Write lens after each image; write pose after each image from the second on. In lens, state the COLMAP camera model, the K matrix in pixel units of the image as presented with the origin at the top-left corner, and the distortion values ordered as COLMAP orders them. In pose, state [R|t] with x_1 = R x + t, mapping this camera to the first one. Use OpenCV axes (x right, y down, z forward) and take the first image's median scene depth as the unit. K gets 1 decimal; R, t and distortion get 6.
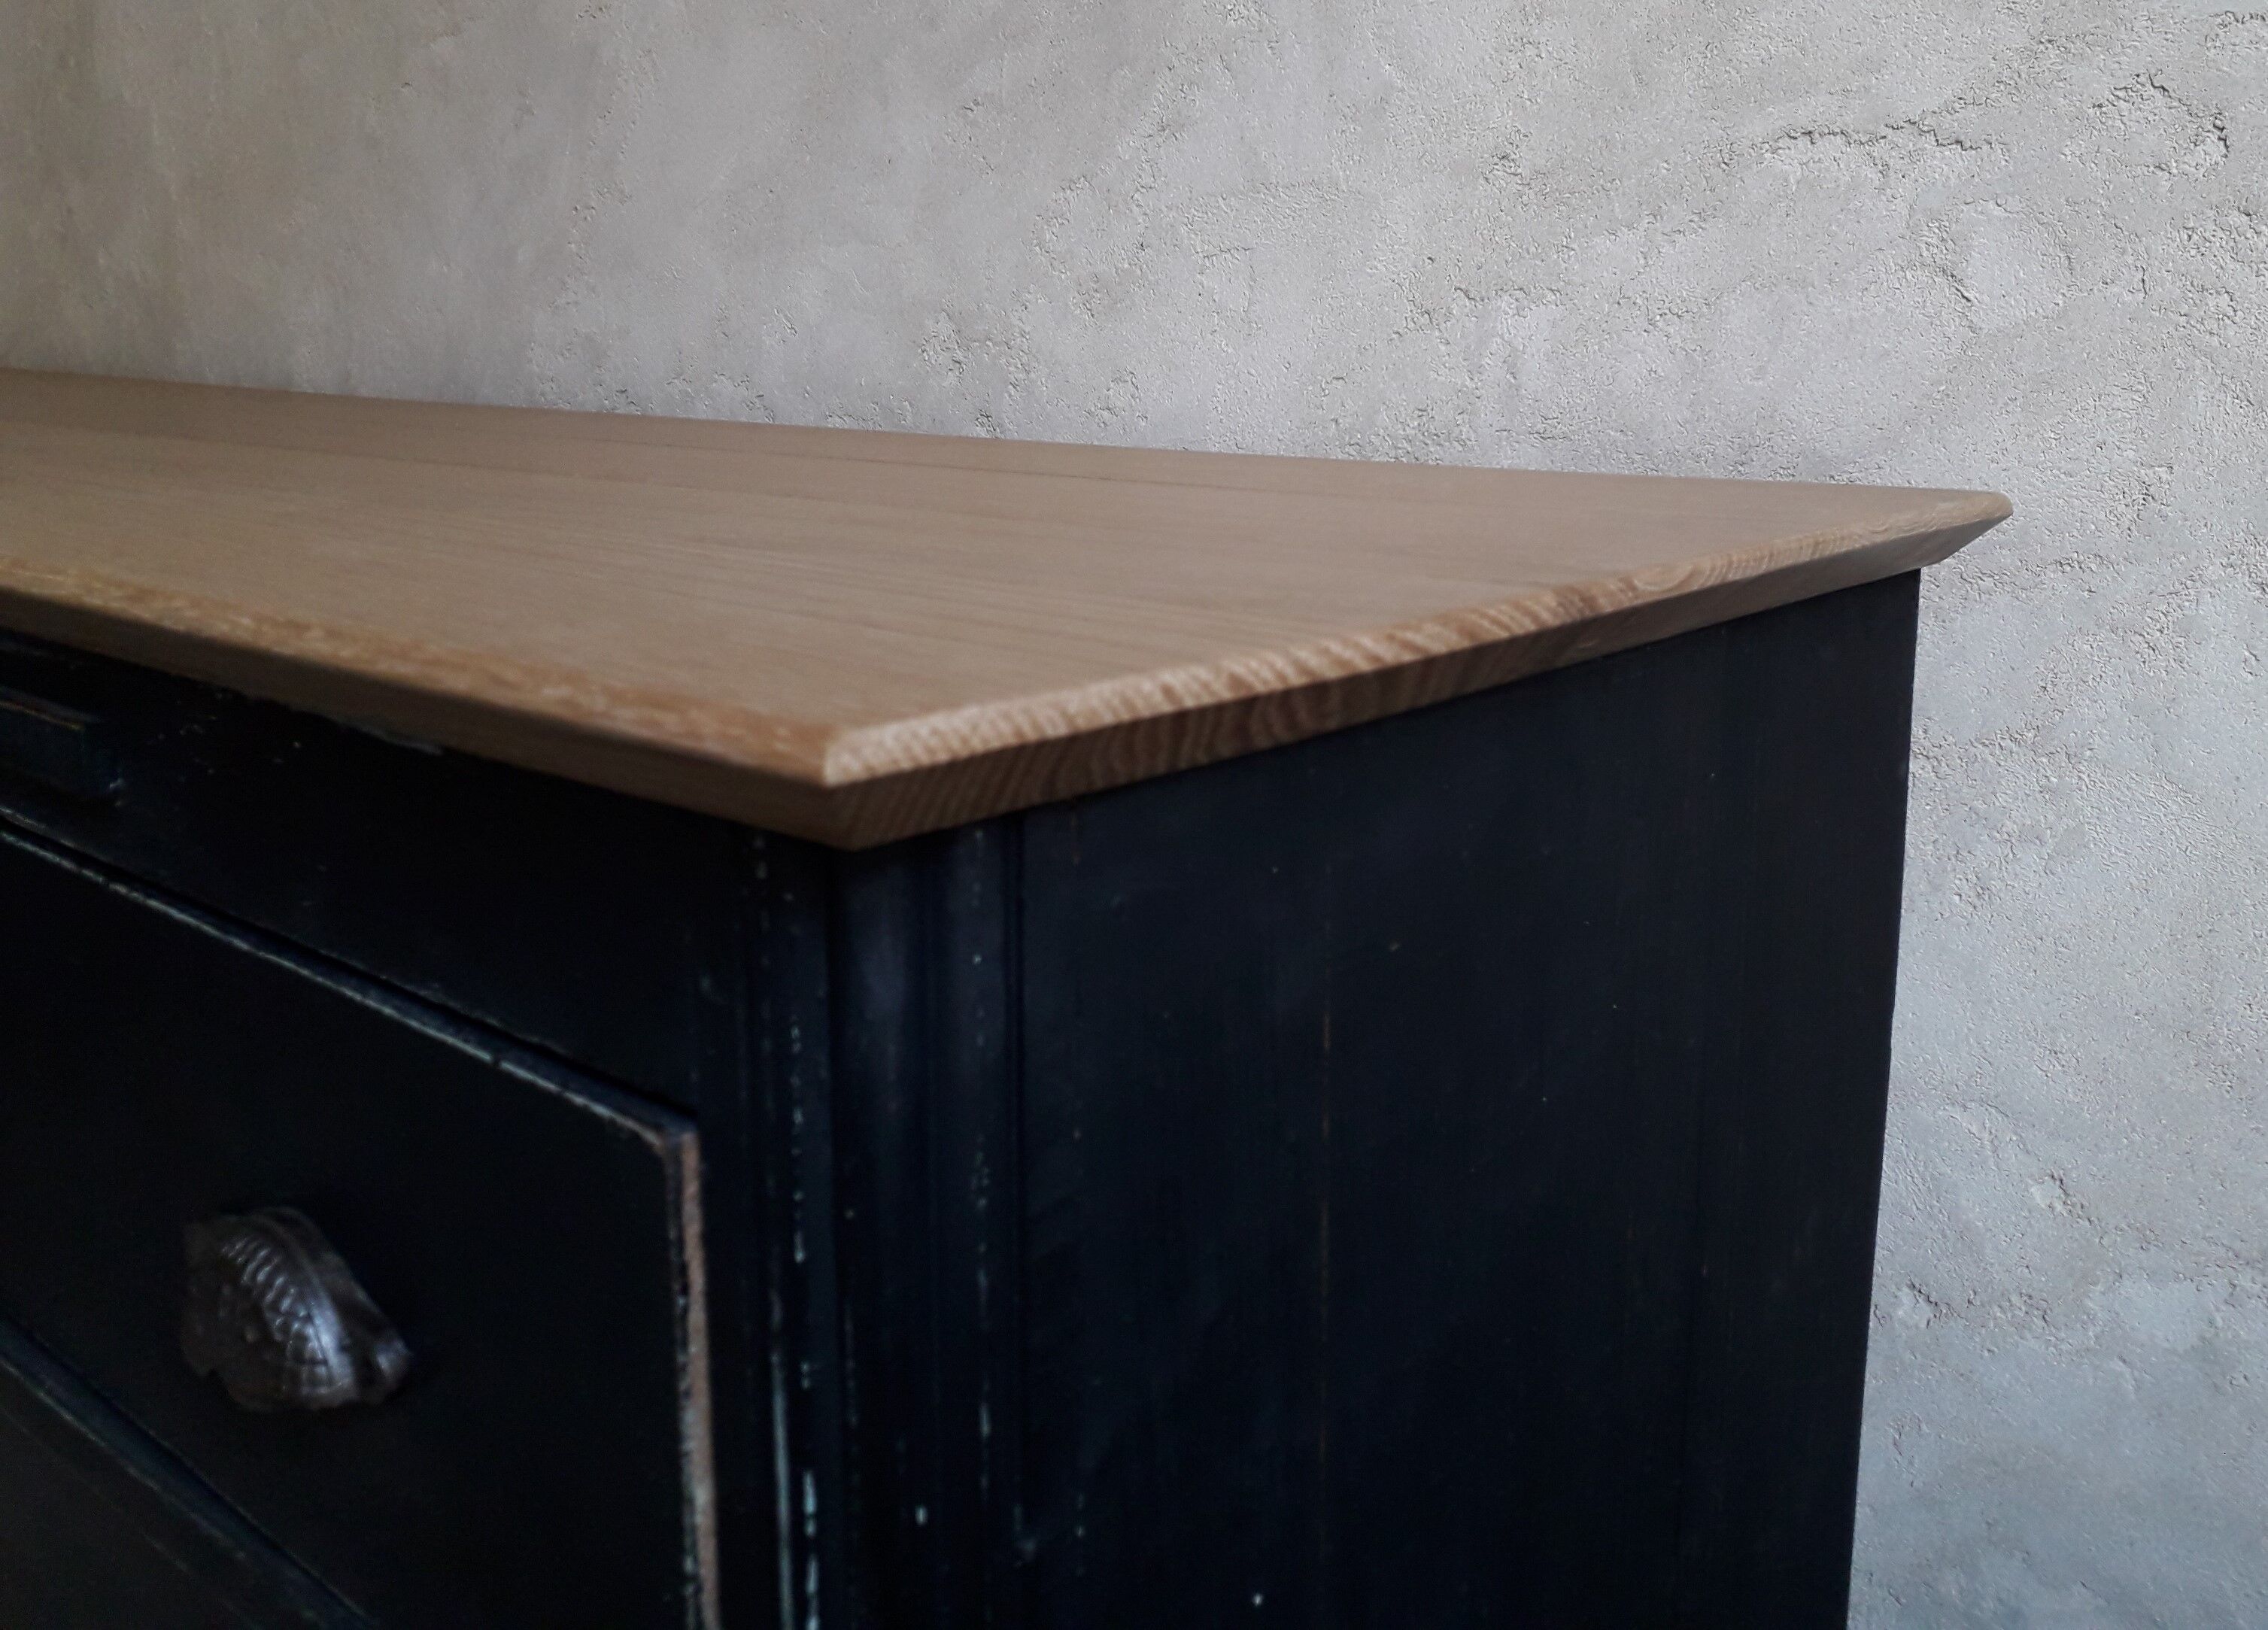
lens RADIAL K [[1973.1, 0, 1227.3], [0, 1973.1, 712.9], [0, 0, 1]] dist [0.065605, -0.090725]
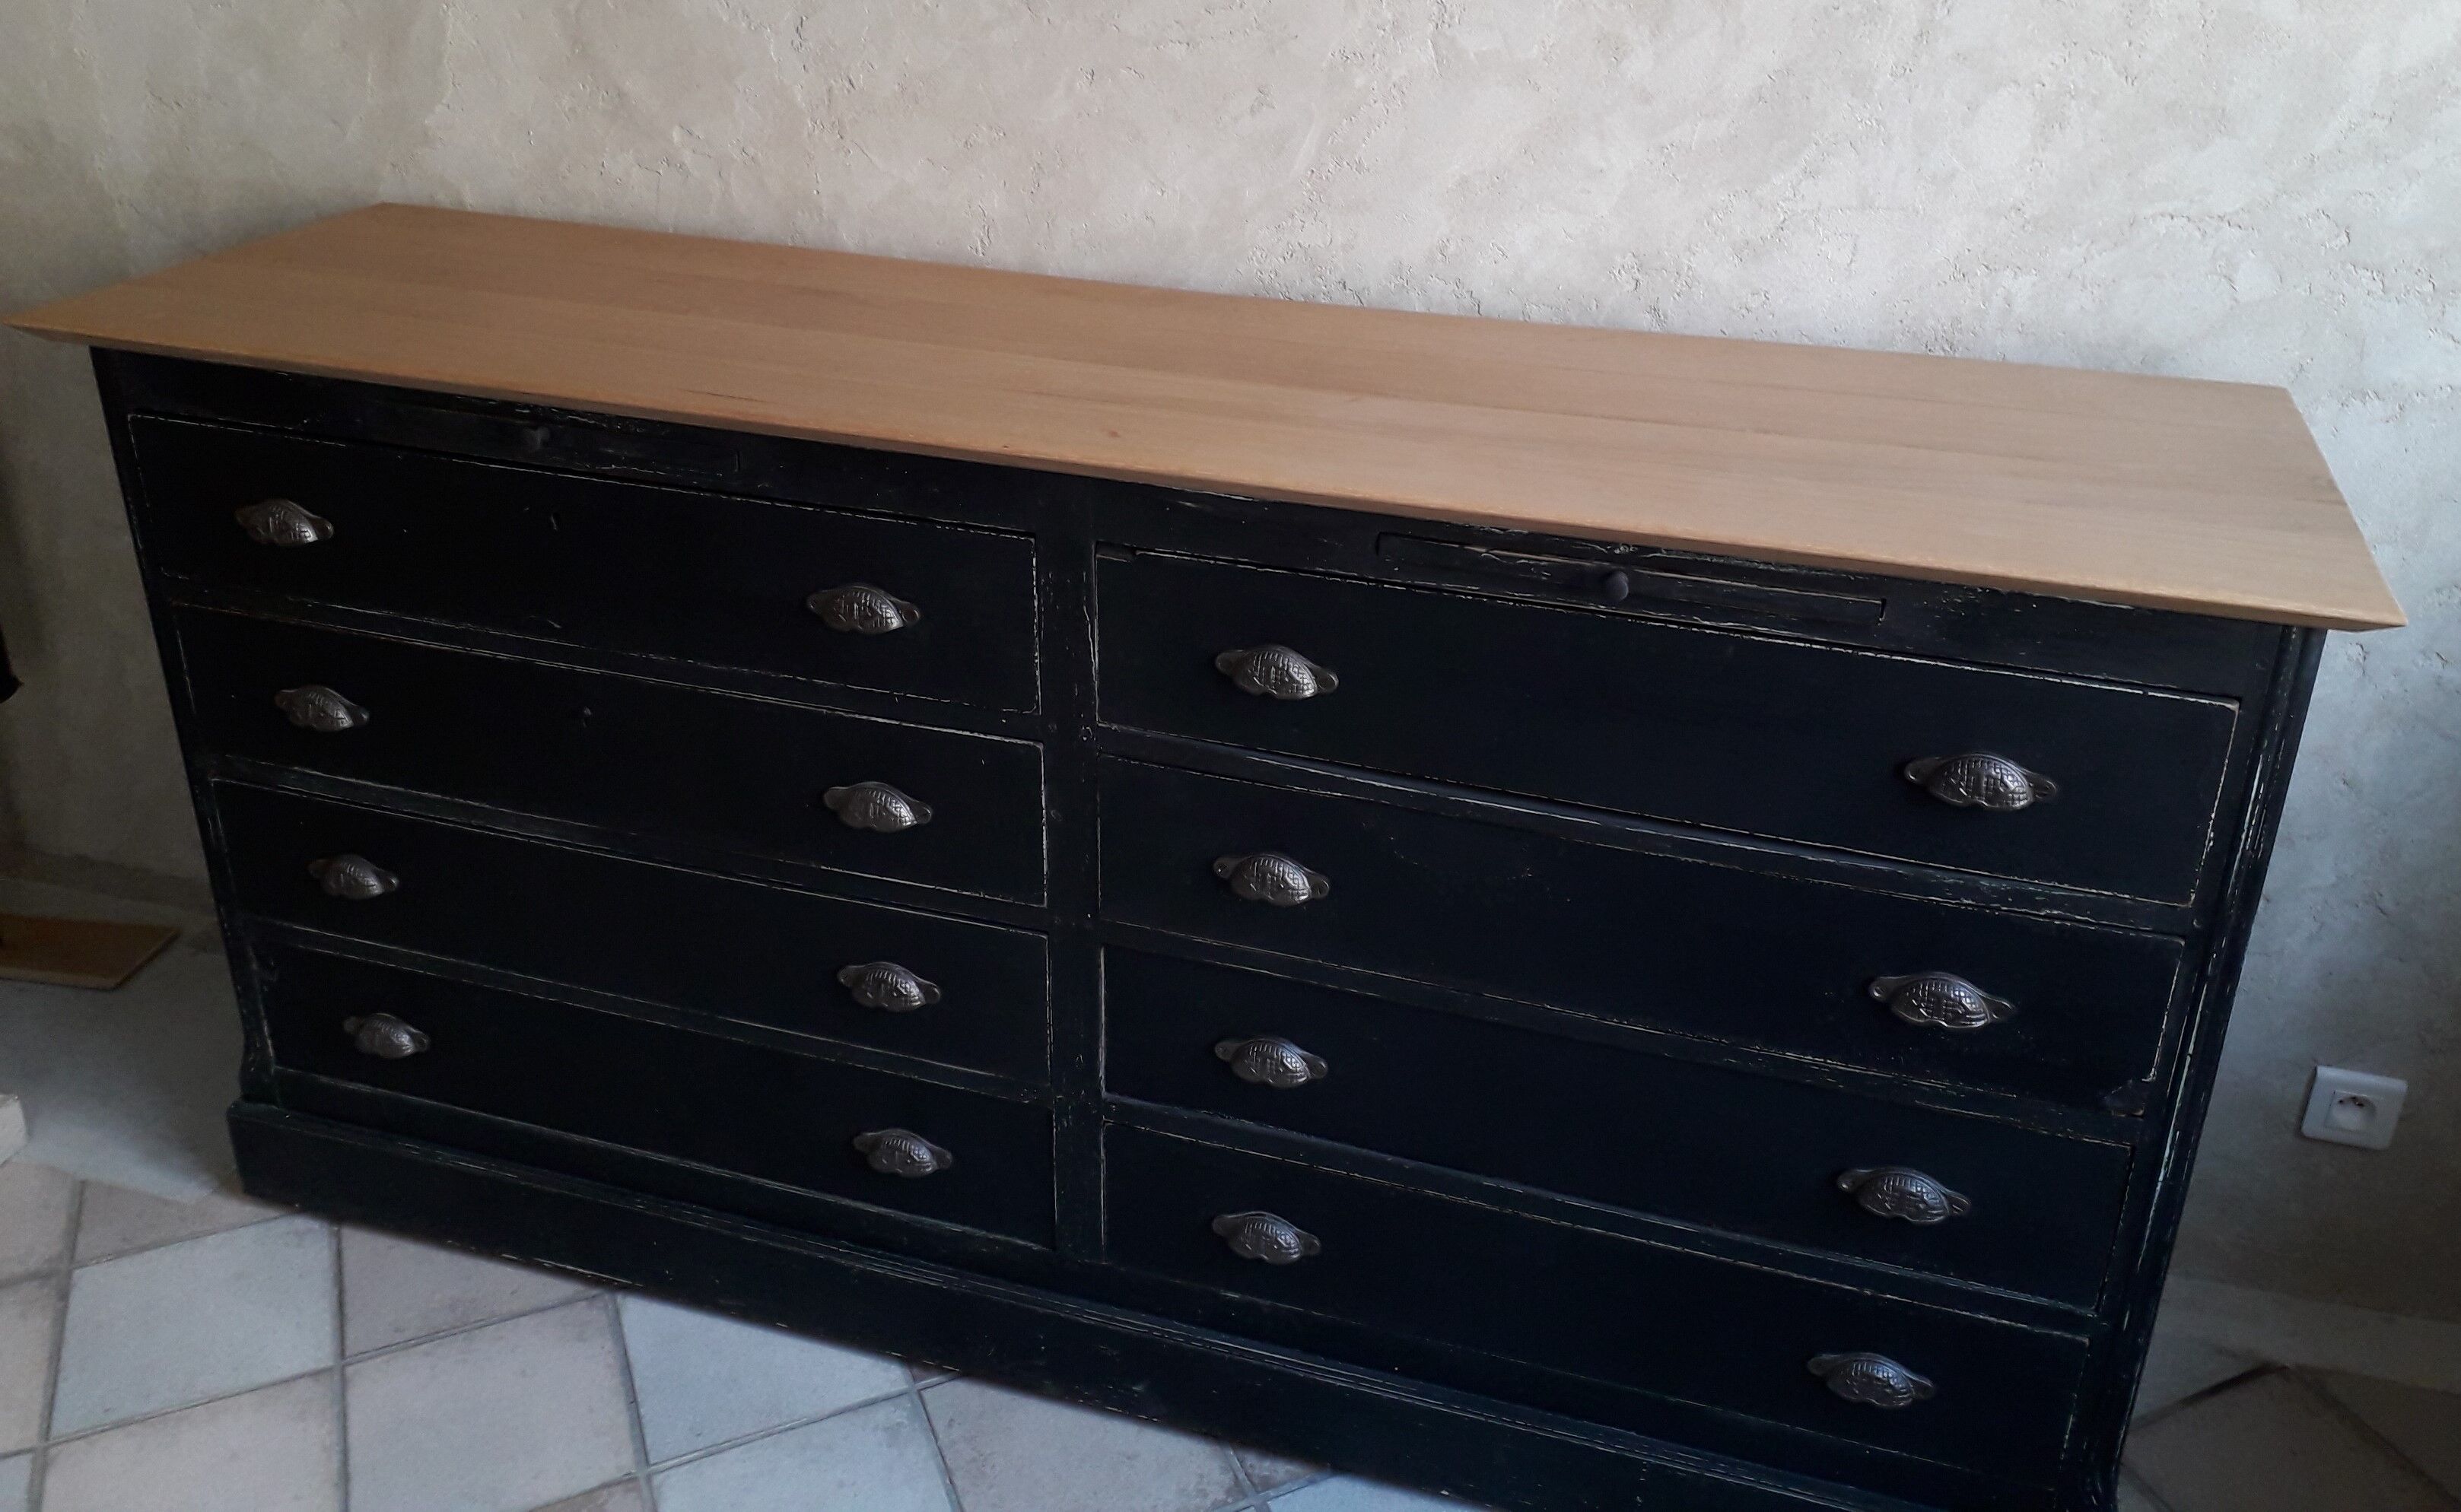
lens RADIAL K [[1975.9, 0, 1267.4], [0, 1975.9, 573.5], [0, 0, 1]] dist [0.044003, -0.052024]
pose [[0.921480, -0.148179, 0.359051, -1.484840], [0.068790, 0.972019, 0.224606, -0.449387], [-0.382286, -0.182271, 0.905889, -0.736707]]
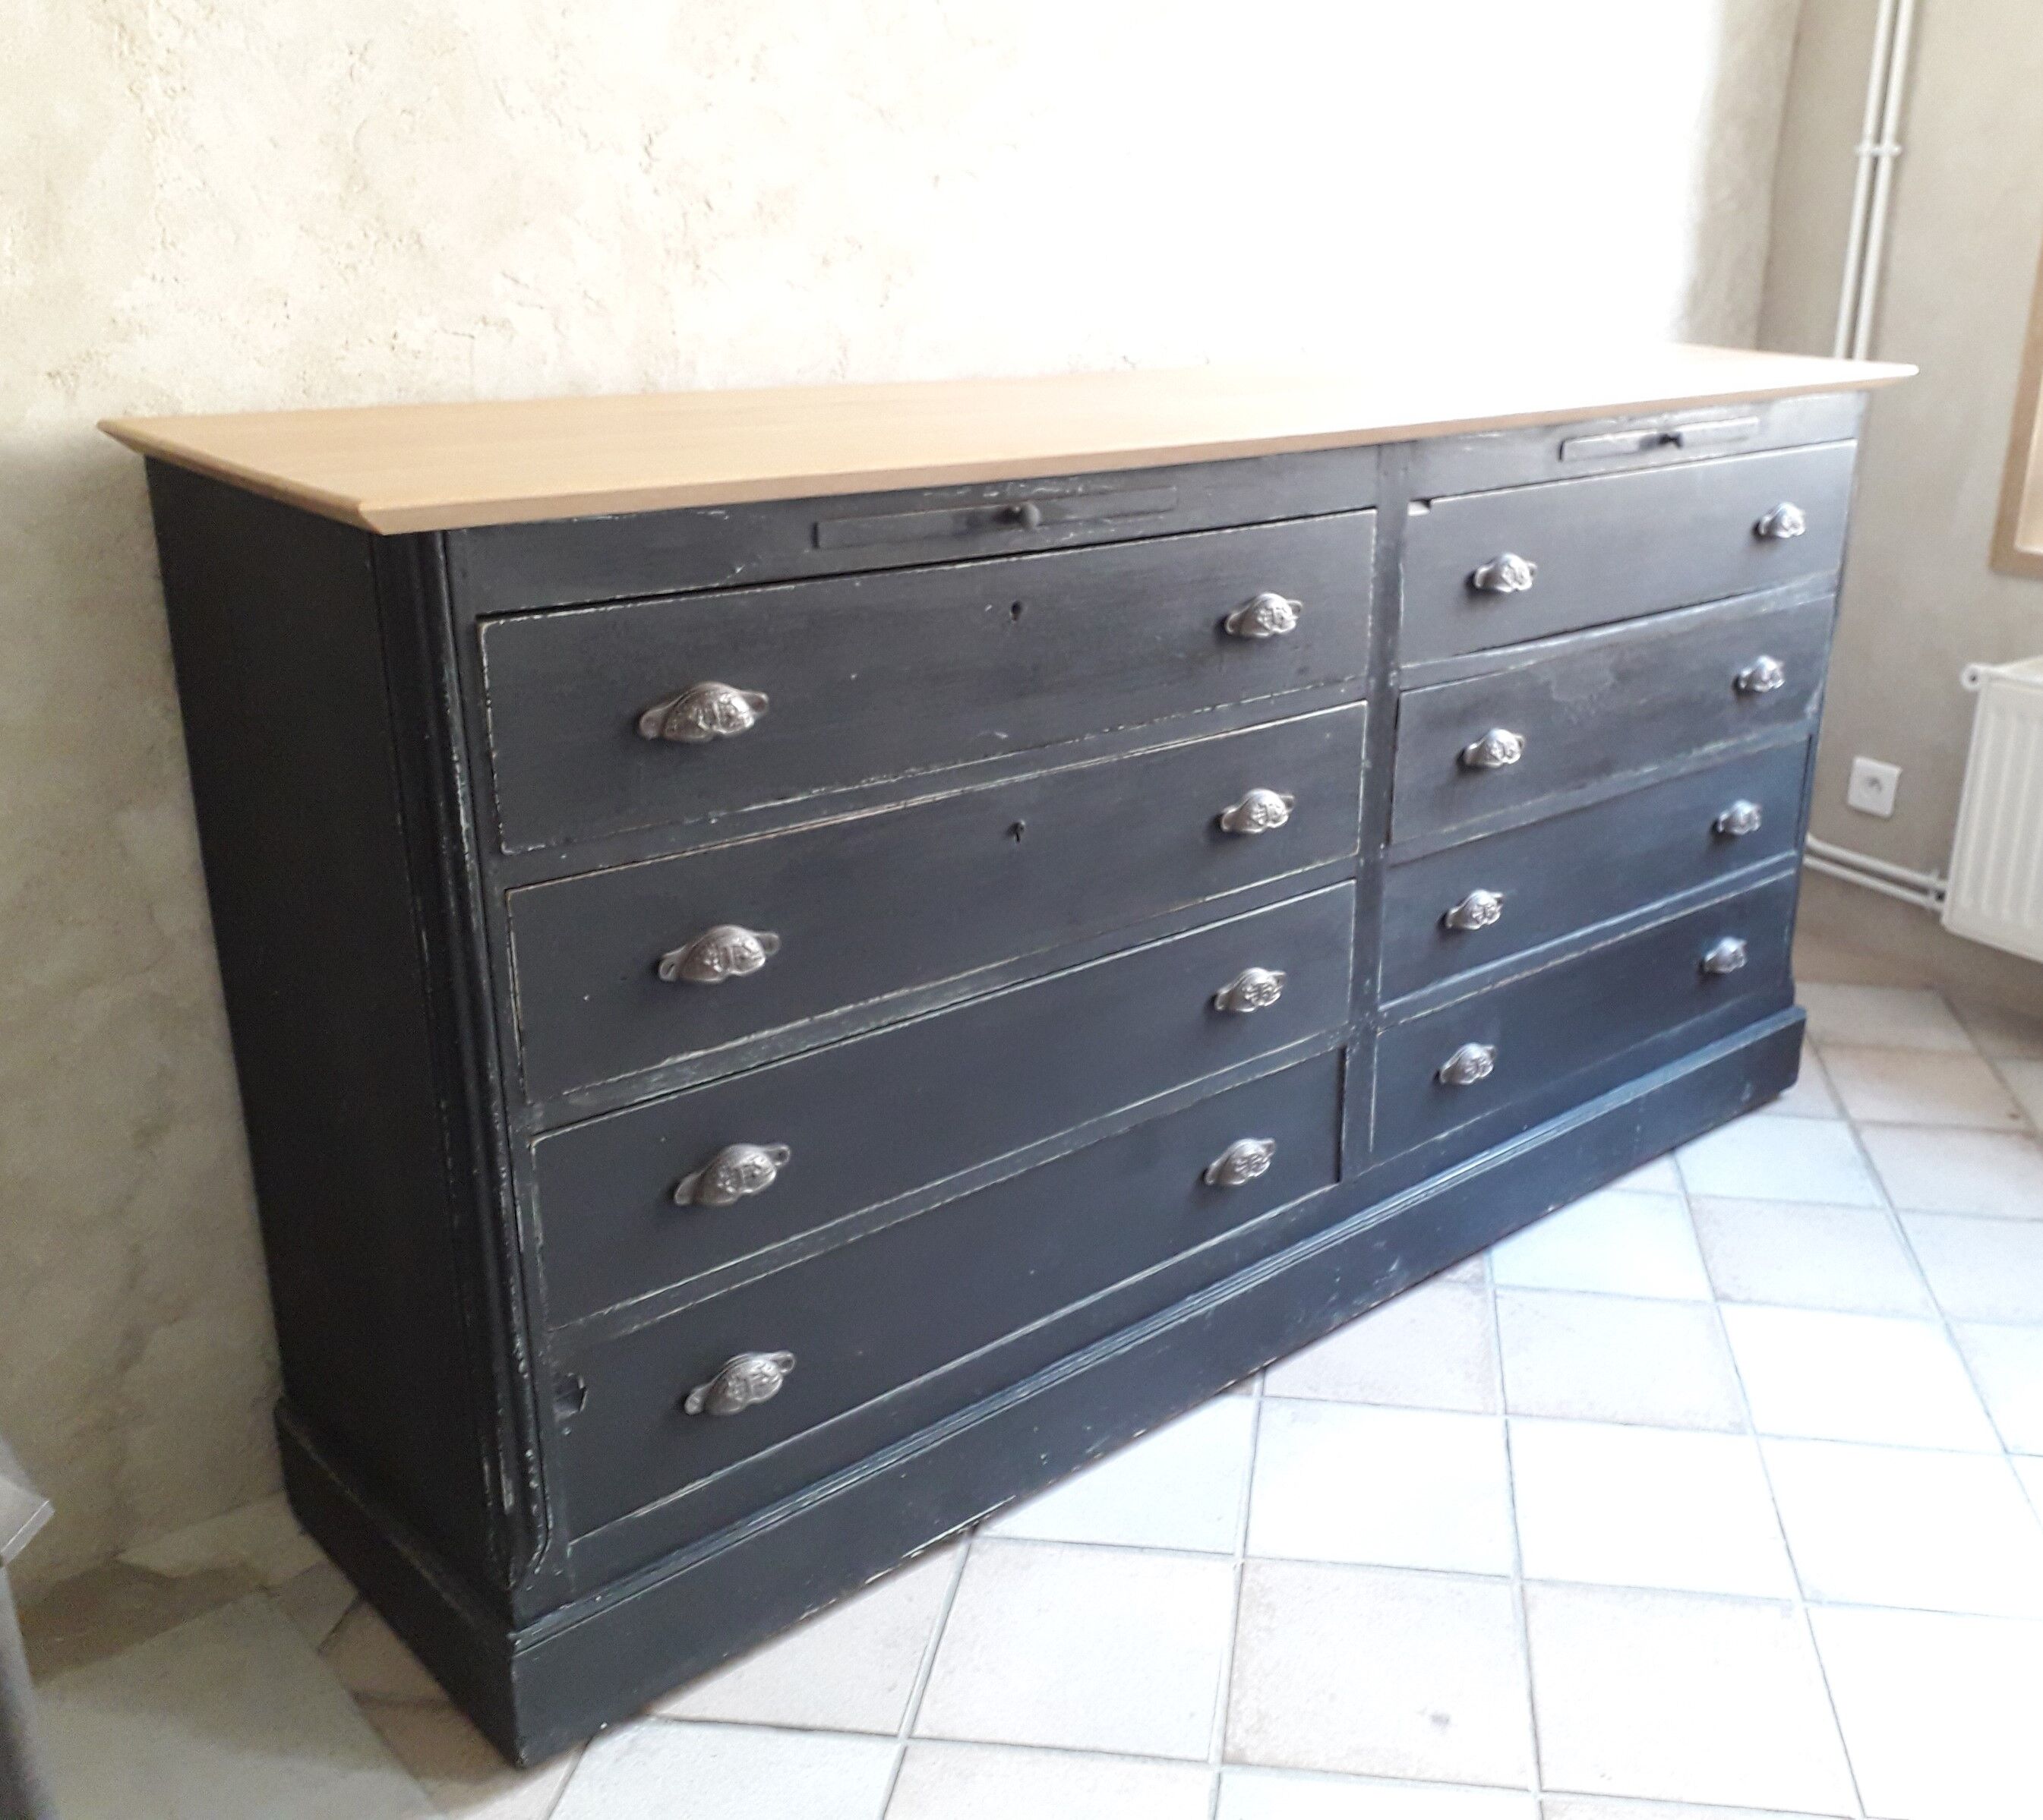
lens RADIAL K [[1960.2, 0, 1151.9], [0, 1960.2, 901.3], [0, 0, 1]] dist [0.052099, 0.000000]
pose [[0.129009, -0.347150, 0.928894, -3.365663], [0.176251, 0.929834, 0.323023, -0.422801], [-0.975855, 0.122046, 0.181142, 1.057138]]
